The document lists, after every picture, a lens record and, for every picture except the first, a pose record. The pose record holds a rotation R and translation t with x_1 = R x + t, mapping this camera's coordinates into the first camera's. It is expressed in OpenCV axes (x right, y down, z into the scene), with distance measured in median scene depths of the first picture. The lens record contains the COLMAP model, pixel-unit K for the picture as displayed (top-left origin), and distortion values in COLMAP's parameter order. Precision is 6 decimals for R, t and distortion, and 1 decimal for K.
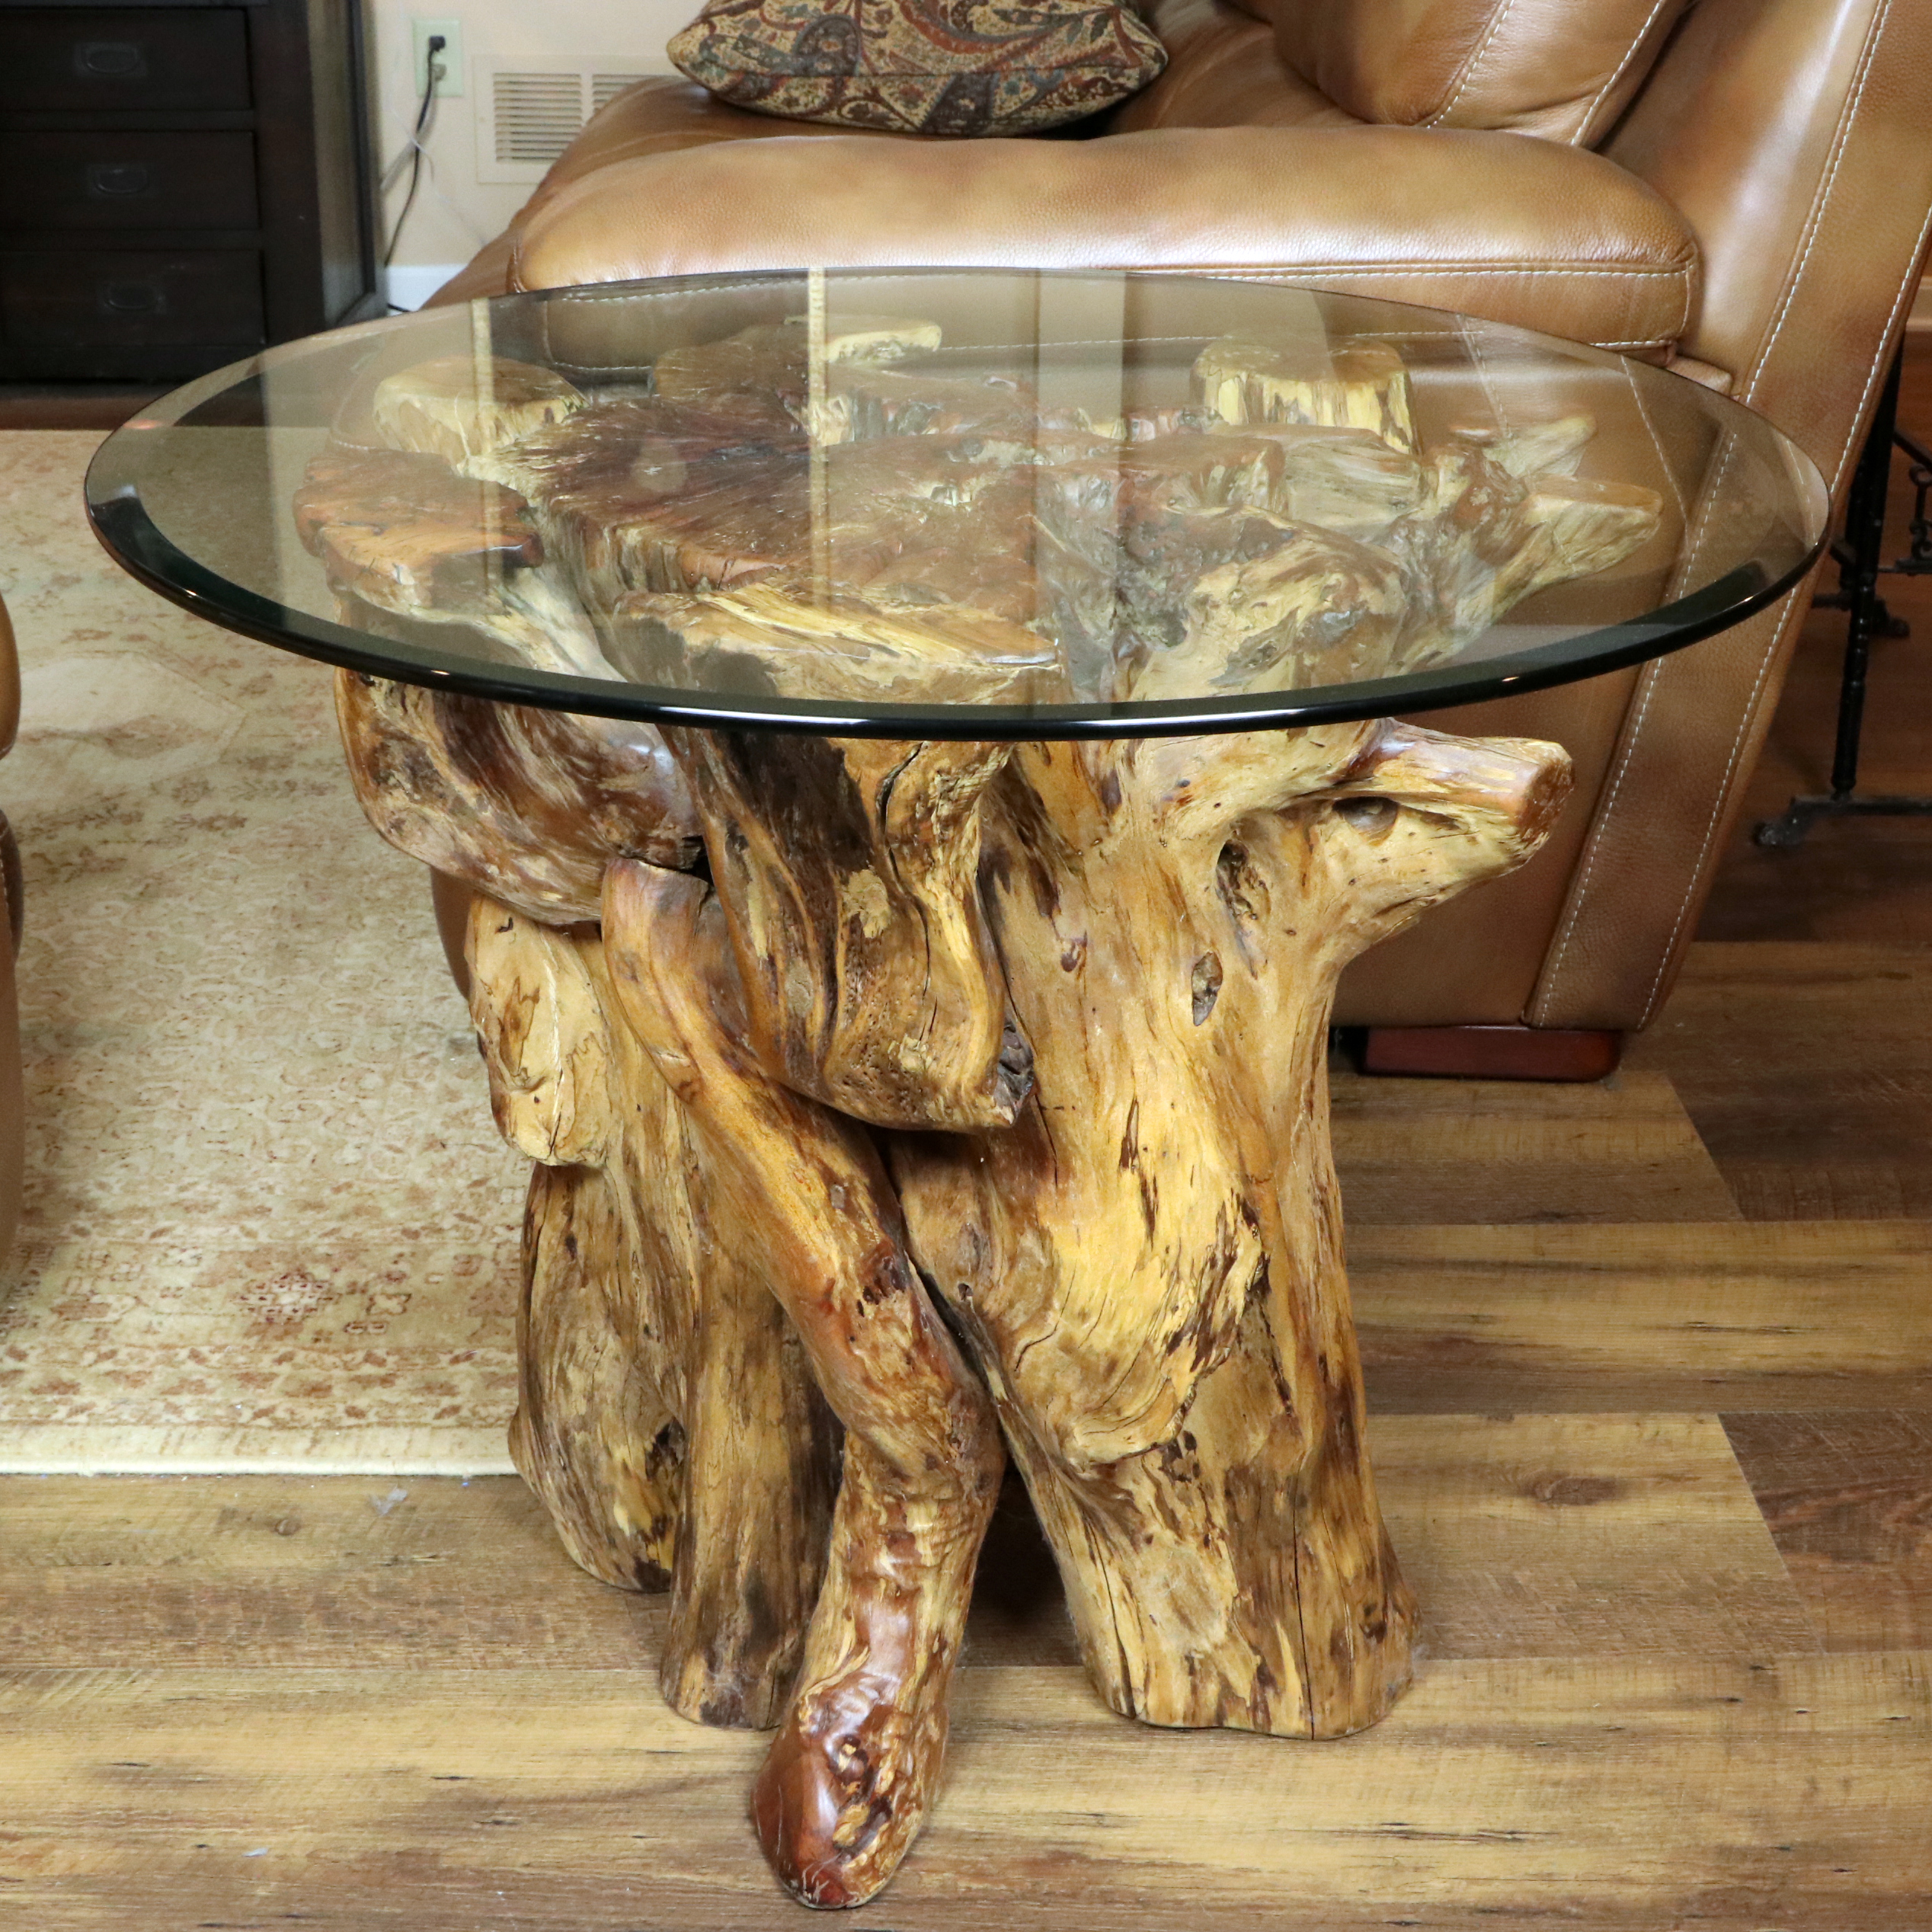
lens RADIAL K [[2434.8, 0, 856.7], [0, 2434.8, 964.5], [0, 0, 1]] dist [-0.077750, 0.022708]
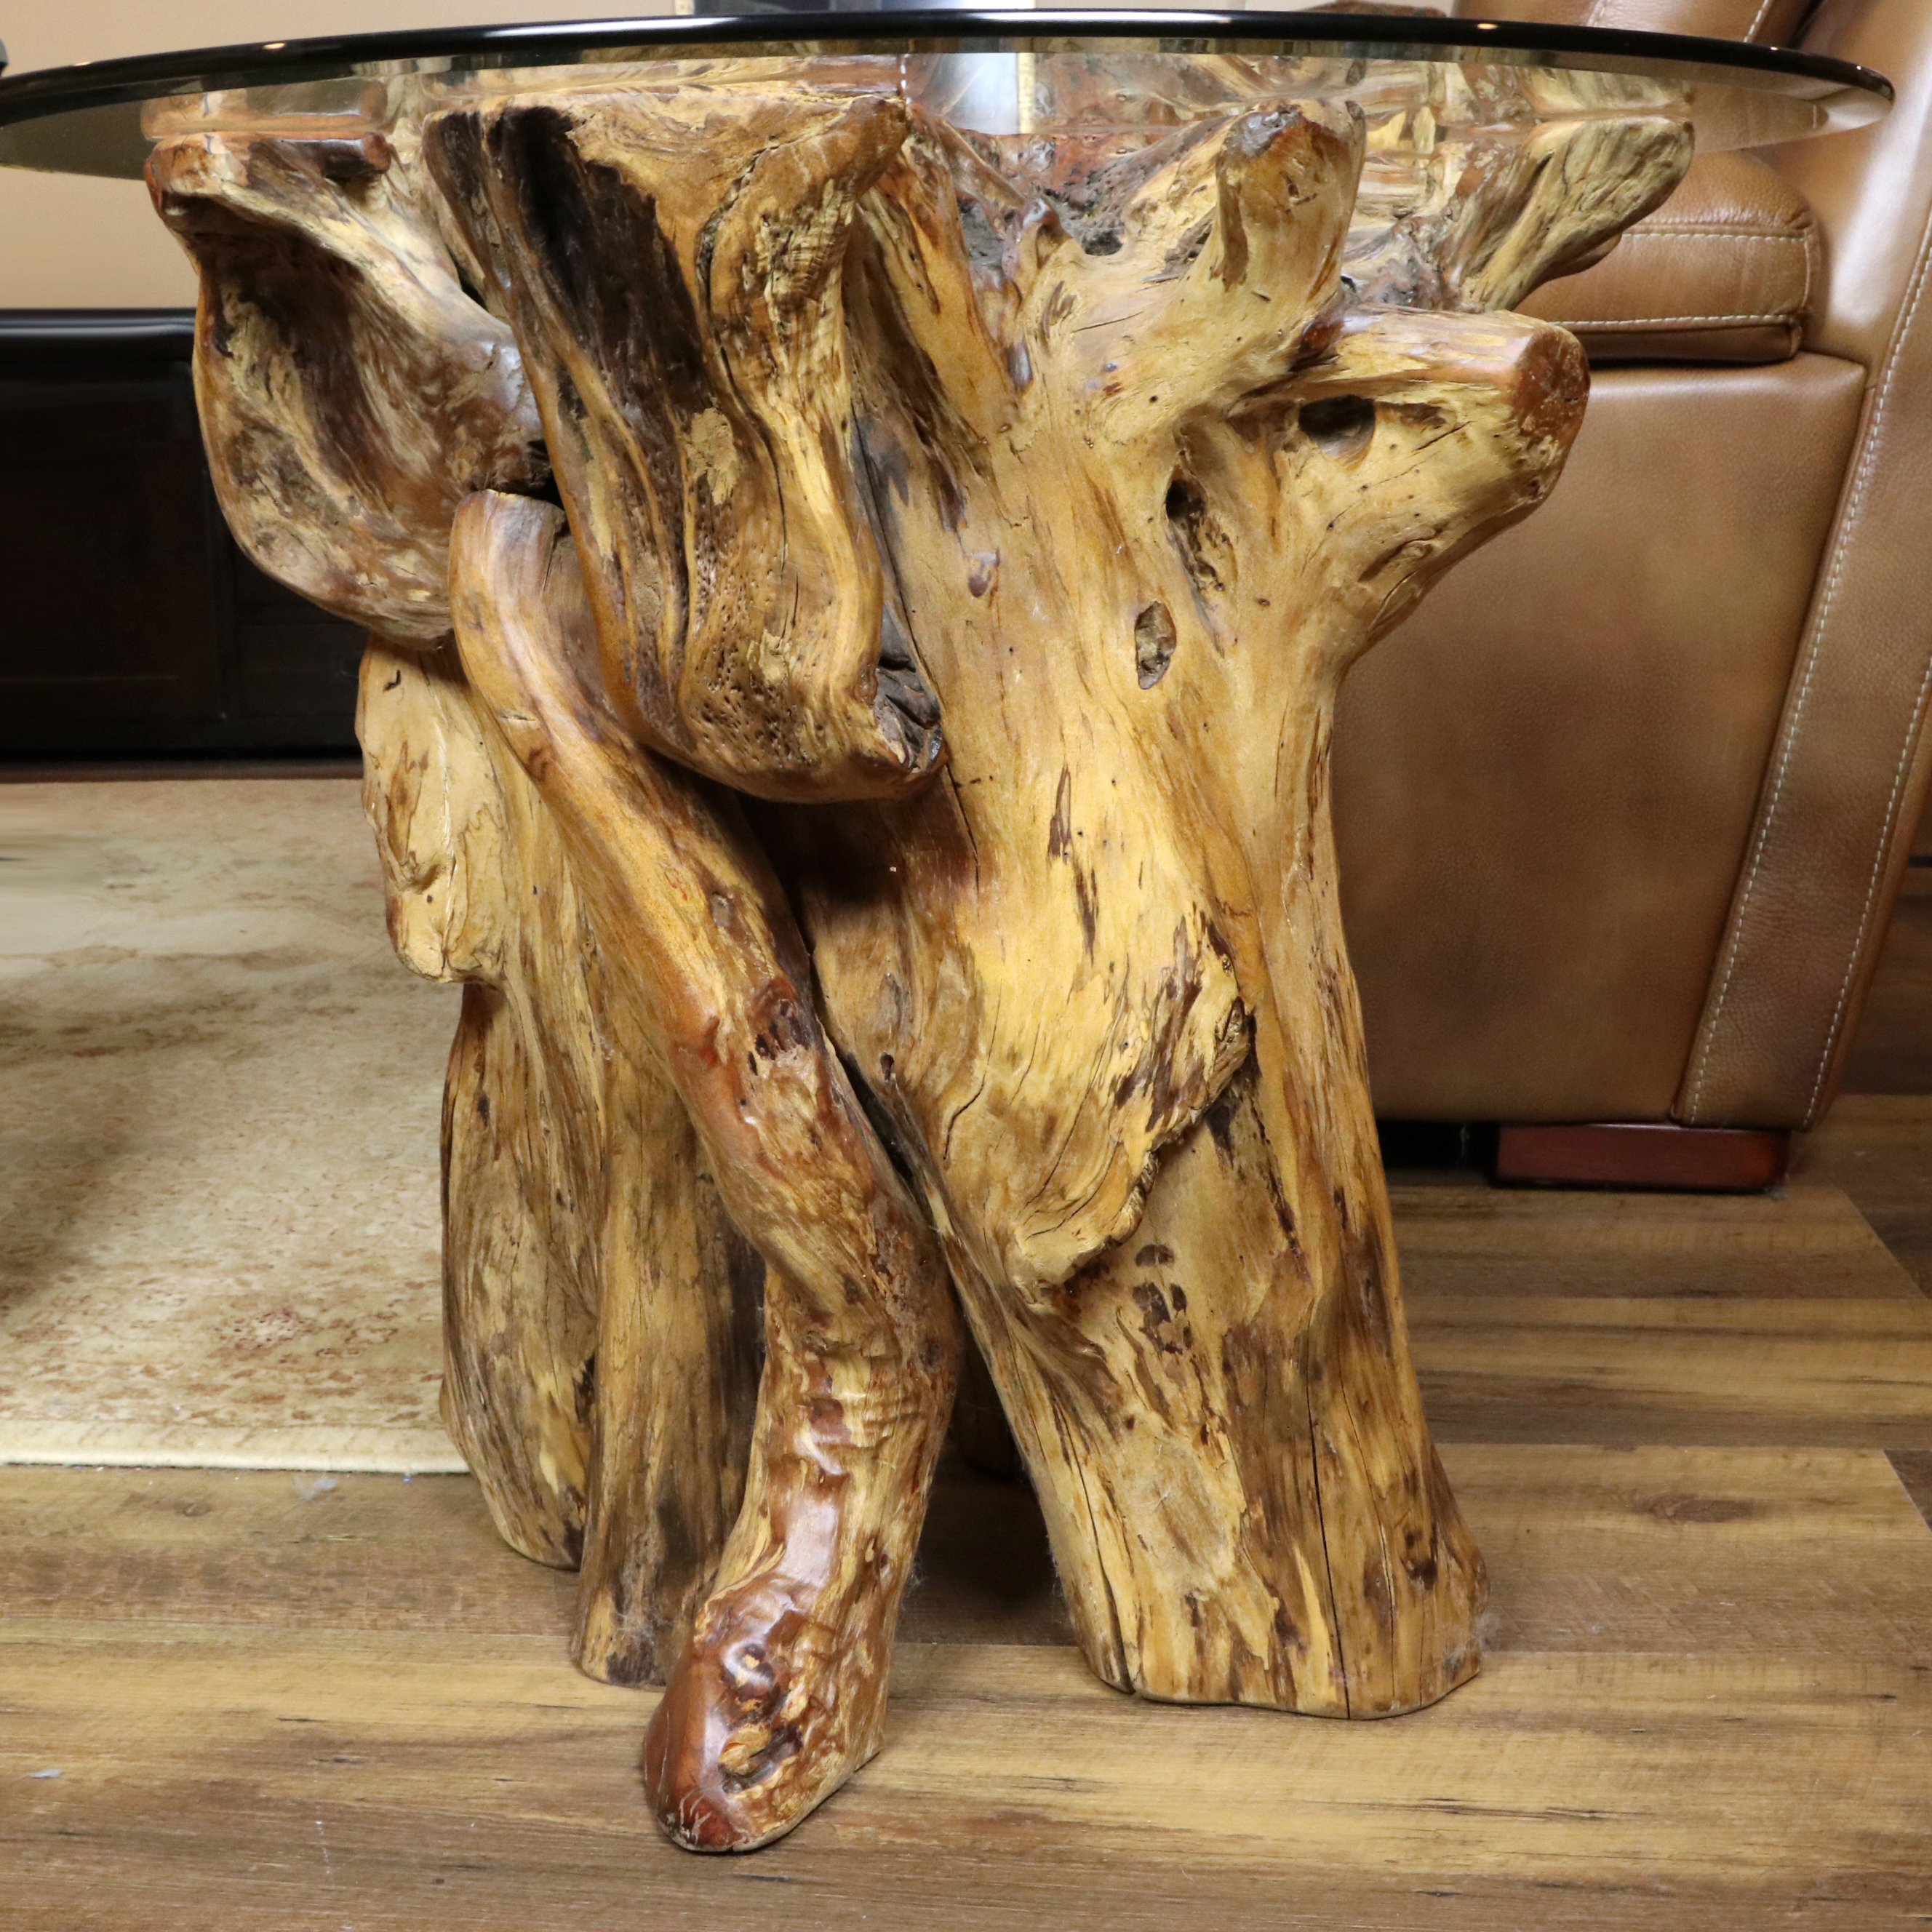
lens RADIAL K [[2434.8, 0, 856.7], [0, 2434.8, 964.5], [0, 0, 1]] dist [-0.077750, 0.022708]
pose [[0.995831, 0.008593, -0.090816, 0.103535], [-0.023361, 0.986377, -0.162835, 0.223799], [0.088180, 0.164277, 0.982465, 0.164127]]
